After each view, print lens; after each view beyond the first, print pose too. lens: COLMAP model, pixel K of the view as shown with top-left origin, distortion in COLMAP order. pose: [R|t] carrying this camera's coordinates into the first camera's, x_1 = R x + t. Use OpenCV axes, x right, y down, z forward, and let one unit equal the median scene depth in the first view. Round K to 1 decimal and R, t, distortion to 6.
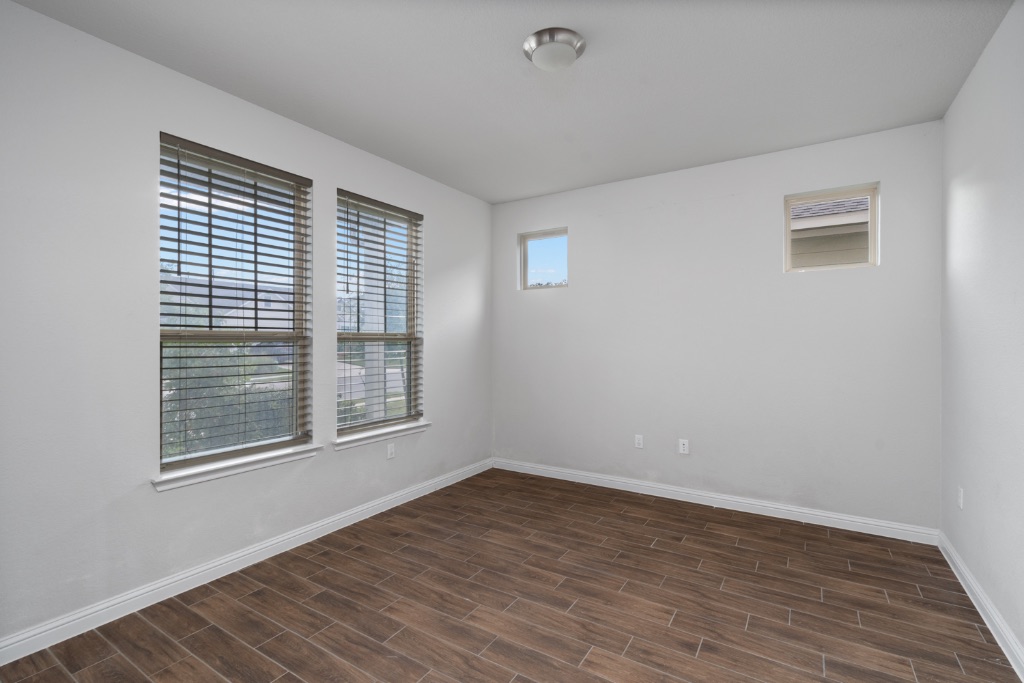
lens RADIAL K [[470.8, 0, 512.0], [0, 470.8, 341.5], [0, 0, 1]] dist [-0.001715, -0.000840]
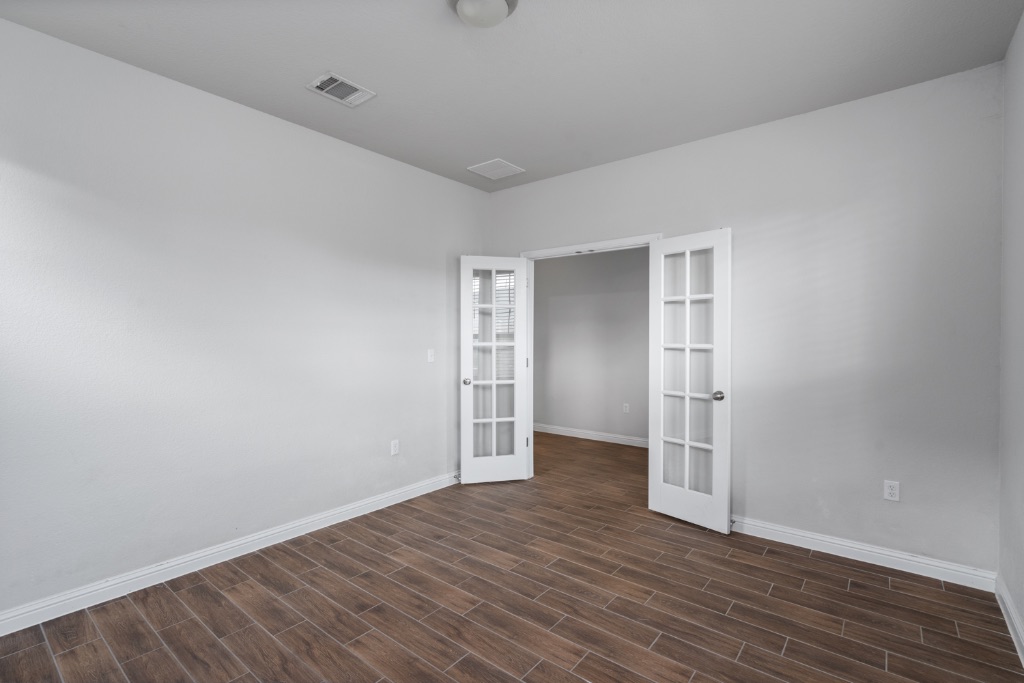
lens RADIAL K [[470.8, 0, 512.0], [0, 470.8, 341.5], [0, 0, 1]] dist [-0.001715, -0.000840]
pose [[-0.993654, 0.001694, 0.112464, -0.067828], [0.002523, 0.999971, 0.007232, 0.000335], [-0.112449, 0.007470, -0.993629, 2.058877]]
